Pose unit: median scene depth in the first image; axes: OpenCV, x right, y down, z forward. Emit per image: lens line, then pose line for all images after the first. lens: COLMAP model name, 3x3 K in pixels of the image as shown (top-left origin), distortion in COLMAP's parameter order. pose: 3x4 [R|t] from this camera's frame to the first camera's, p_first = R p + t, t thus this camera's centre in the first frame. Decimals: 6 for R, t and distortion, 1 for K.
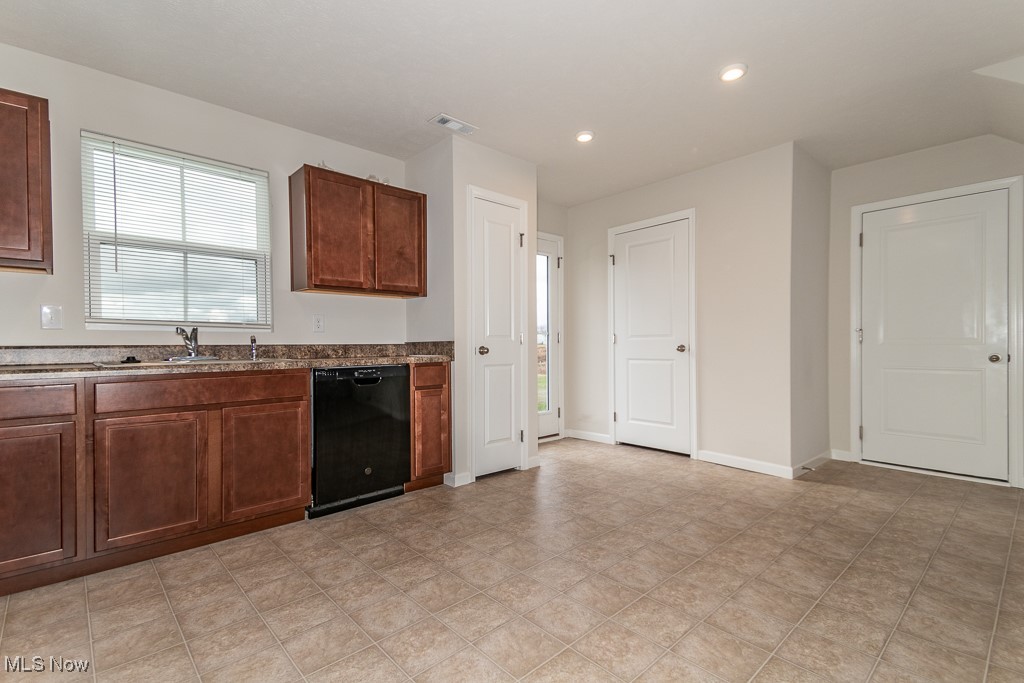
lens RADIAL K [[472.1, 0, 493.5], [0, 472.1, 345.4], [0, 0, 1]] dist [0.054608, -0.001759]
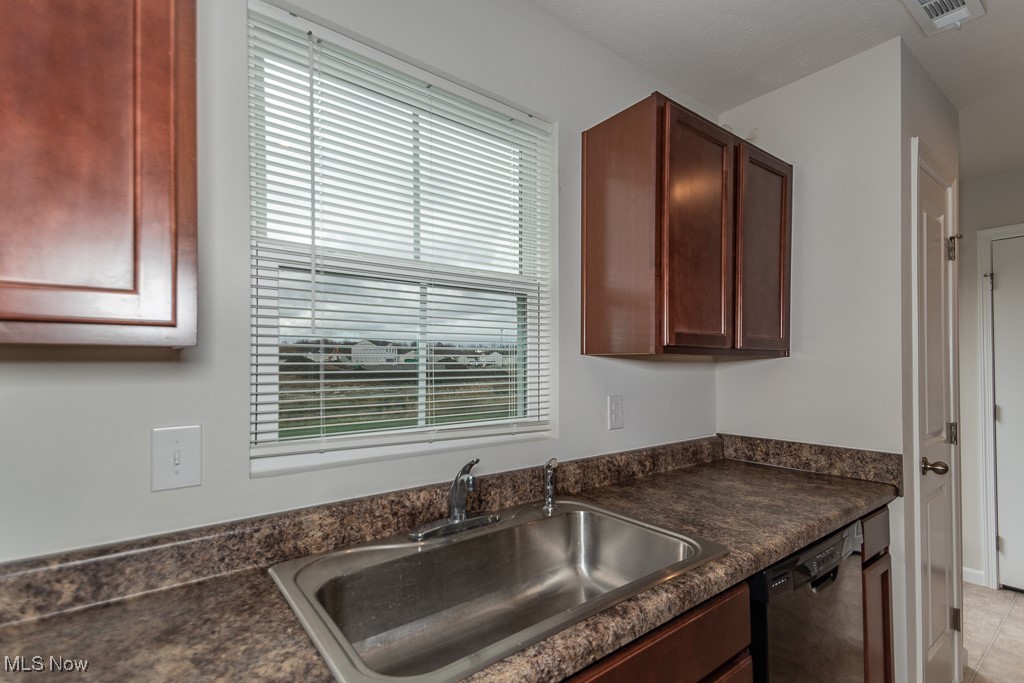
lens RADIAL K [[472.1, 0, 508.1], [0, 472.1, 352.2], [0, 0, 1]] dist [0.054608, -0.001759]
pose [[0.996942, 0.008343, -0.077704, -0.474346], [-0.010134, 0.999691, -0.022686, -0.105359], [0.077490, 0.023404, 0.996718, 0.498416]]
